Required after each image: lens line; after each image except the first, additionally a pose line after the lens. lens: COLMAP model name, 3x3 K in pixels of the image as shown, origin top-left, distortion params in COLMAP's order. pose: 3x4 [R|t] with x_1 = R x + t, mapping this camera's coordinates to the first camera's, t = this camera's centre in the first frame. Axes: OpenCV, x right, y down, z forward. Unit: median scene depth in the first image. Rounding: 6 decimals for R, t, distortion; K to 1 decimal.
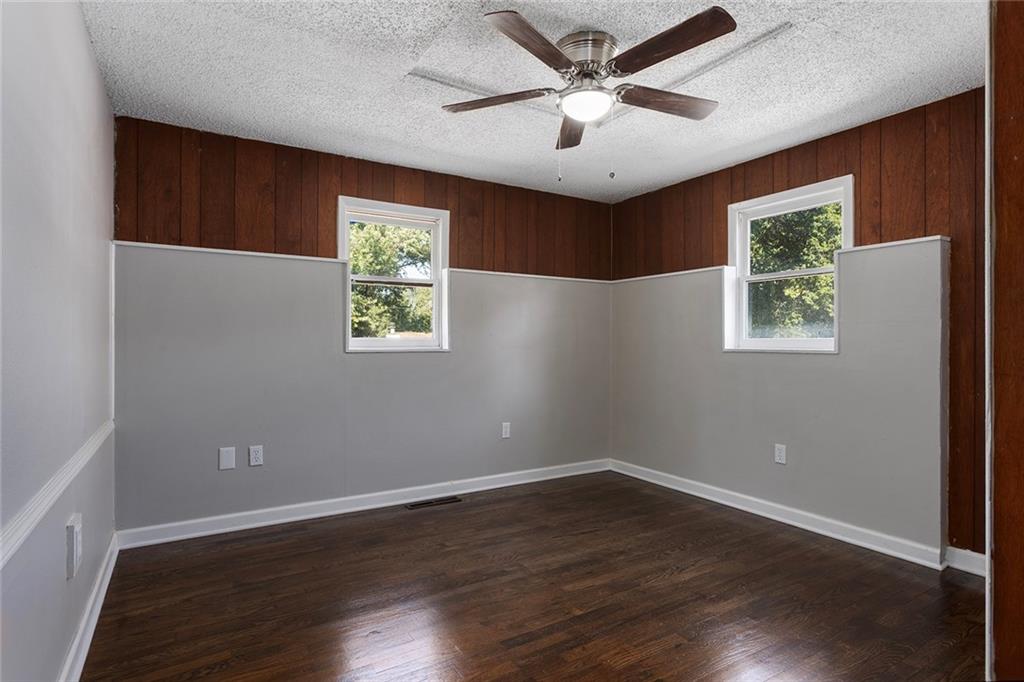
lens RADIAL K [[520.5, 0, 499.7], [0, 520.5, 348.6], [0, 0, 1]] dist [-0.003188, 0.002243]
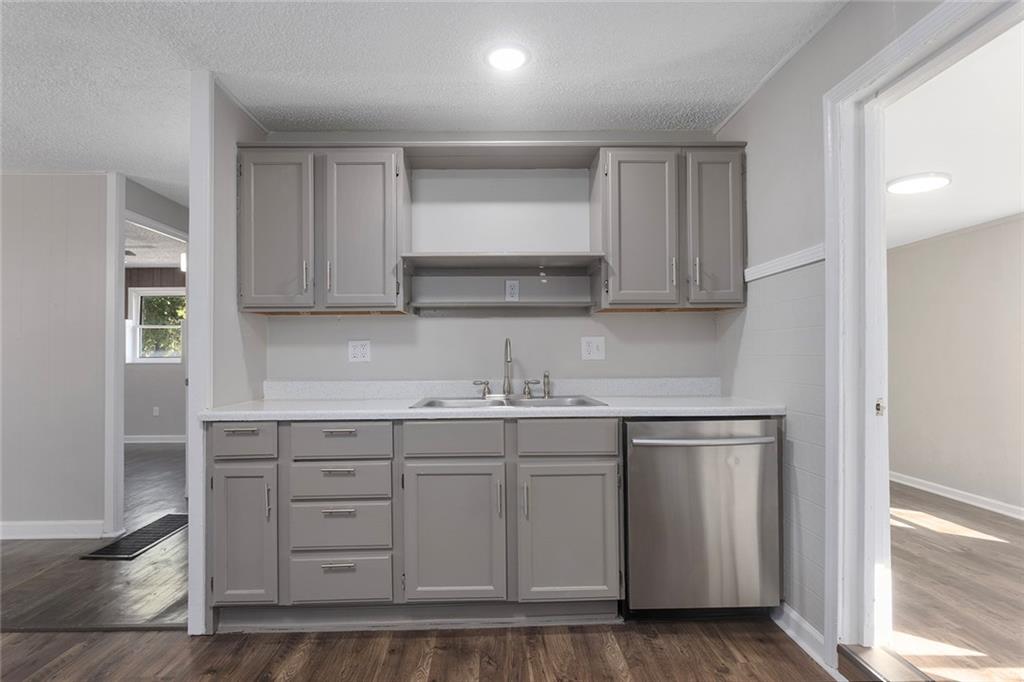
lens RADIAL K [[520.5, 0, 499.7], [0, 520.5, 348.6], [0, 0, 1]] dist [-0.003188, 0.002243]
pose [[0.501565, 0.011846, 0.865039, -0.542775], [0.011249, 0.999732, -0.020212, 0.003451], [-0.865047, 0.019868, 0.501297, -1.168313]]
